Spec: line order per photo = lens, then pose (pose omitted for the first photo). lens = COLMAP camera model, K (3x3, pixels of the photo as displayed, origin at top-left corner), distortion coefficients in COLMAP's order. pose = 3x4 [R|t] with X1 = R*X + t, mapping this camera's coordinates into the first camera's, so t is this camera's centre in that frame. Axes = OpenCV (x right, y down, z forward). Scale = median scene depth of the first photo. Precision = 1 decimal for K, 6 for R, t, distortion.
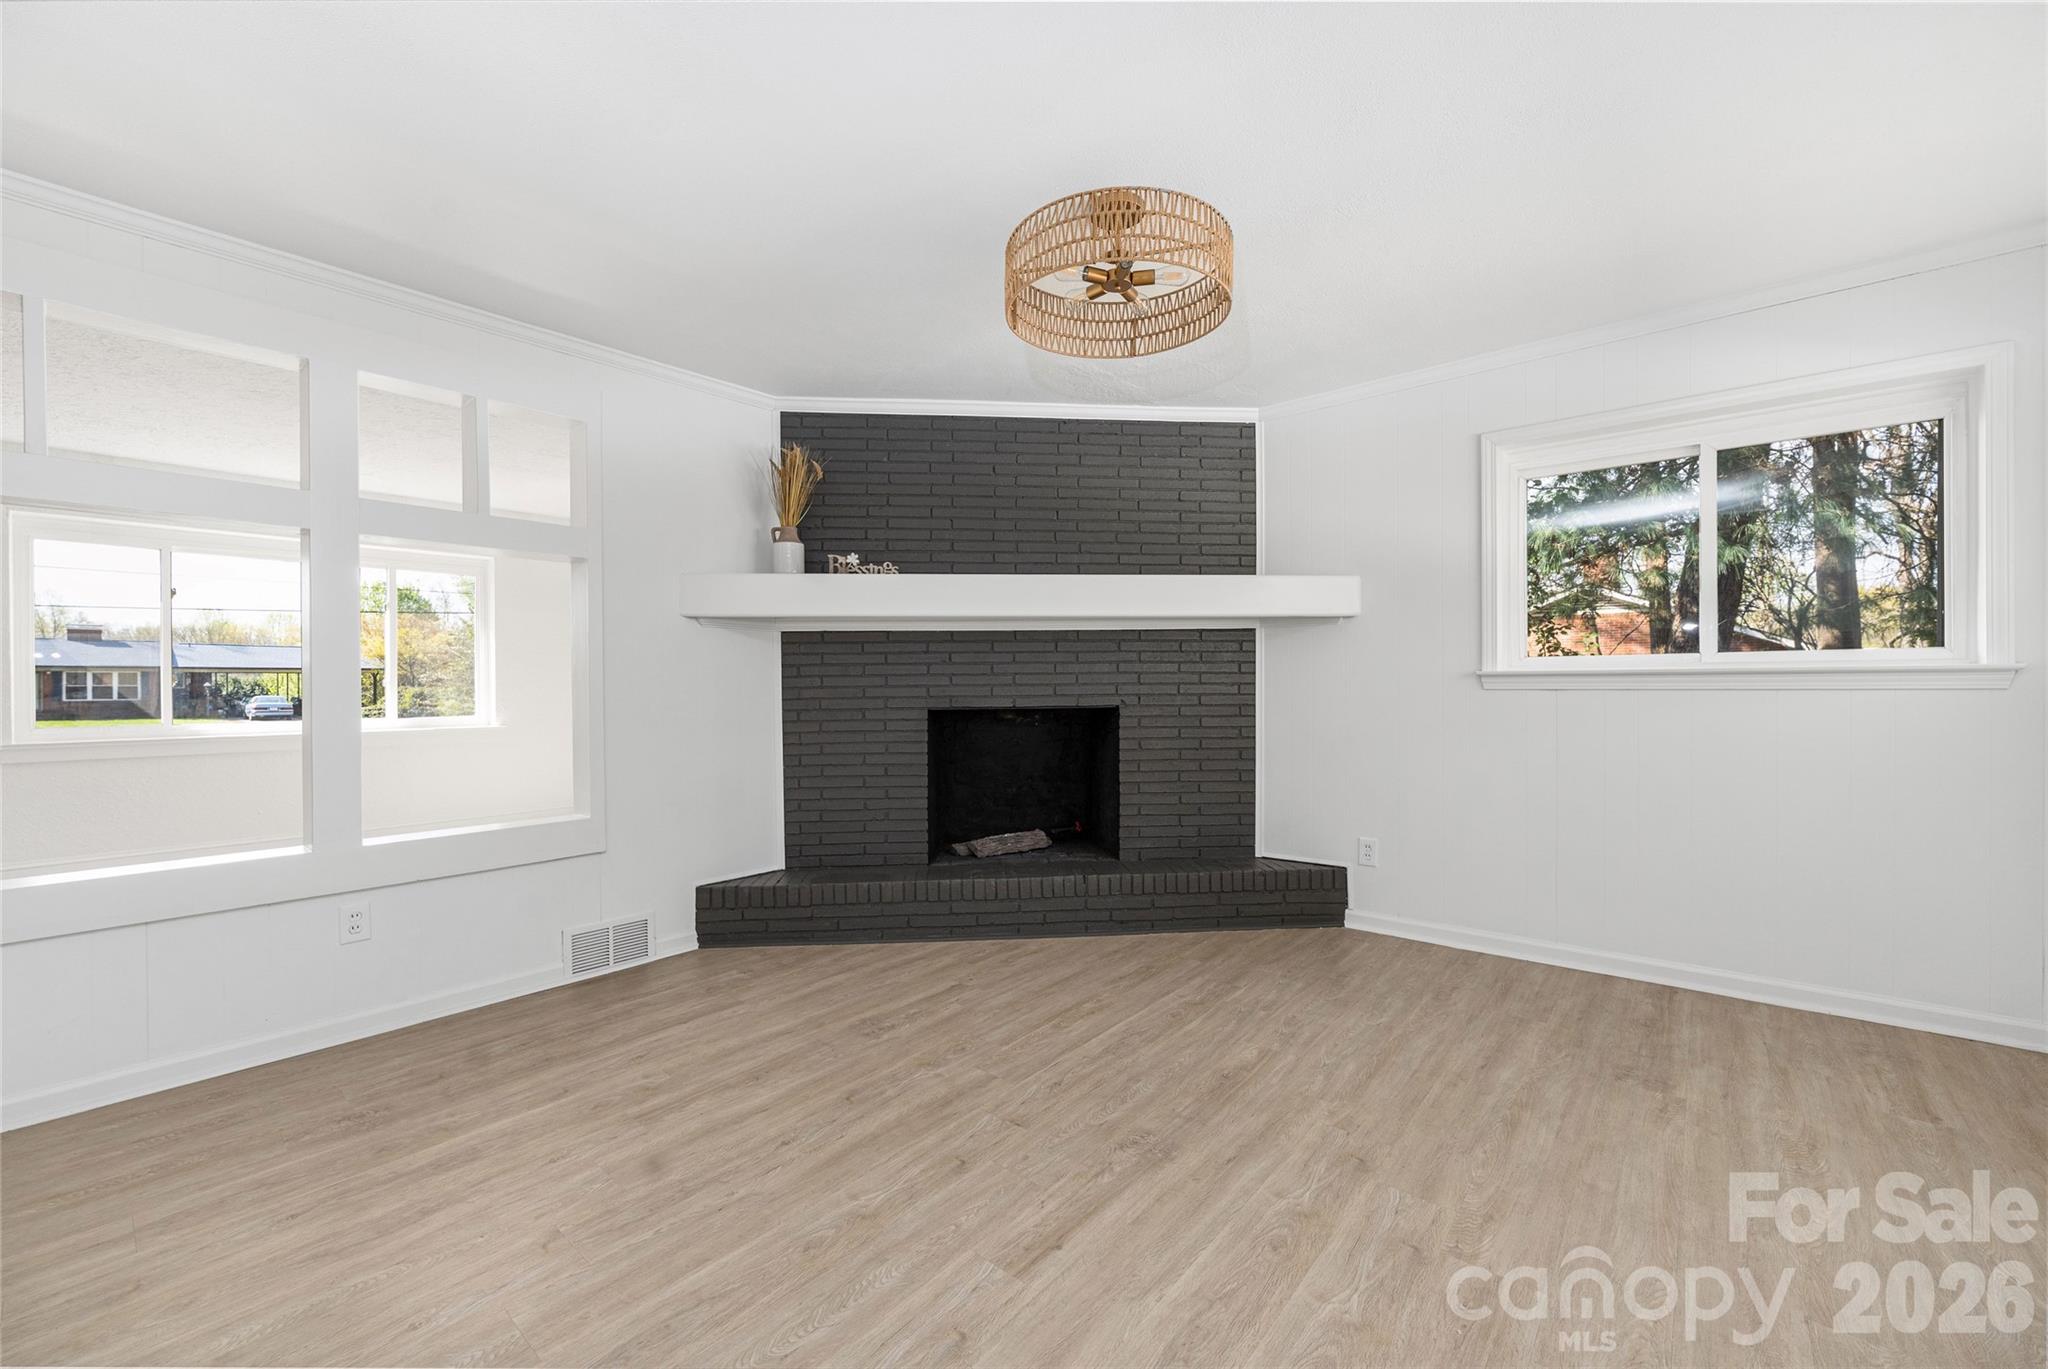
lens RADIAL K [[818.7, 0, 1019.0], [0, 818.7, 687.2], [0, 0, 1]] dist [-0.005026, 0.000010]
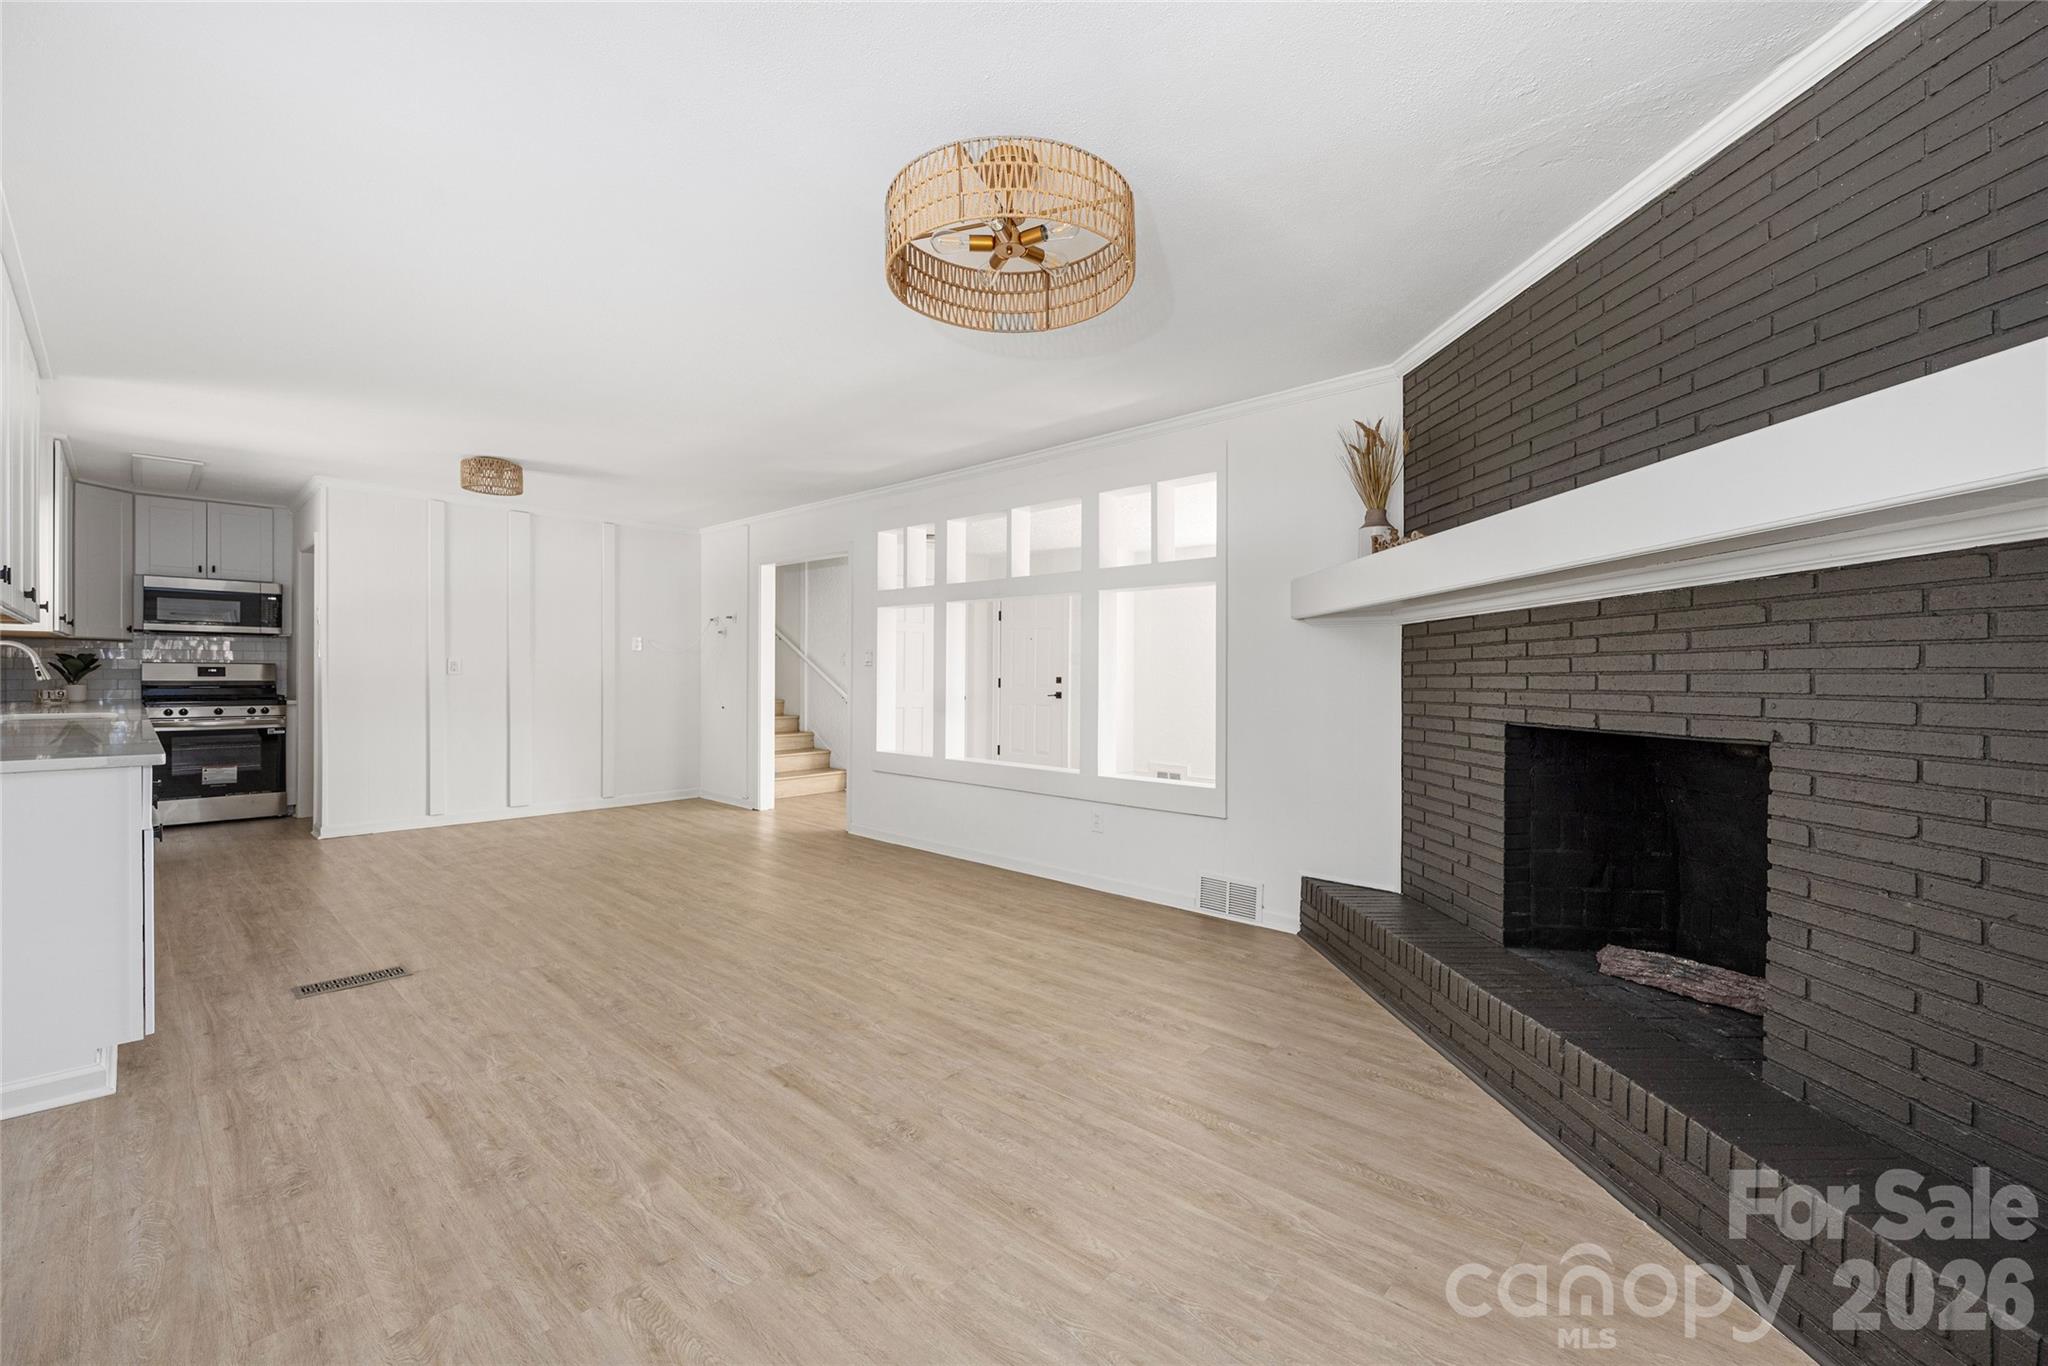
lens RADIAL K [[824.6, 0, 1020.3], [0, 824.6, 688.5], [0, 0, 1]] dist [-0.000947, 0.000033]
pose [[-0.040933, 0.019330, -0.998975, 0.619505], [-0.012510, 0.999725, 0.019857, -0.012011], [0.999084, 0.013310, -0.040680, 0.627792]]
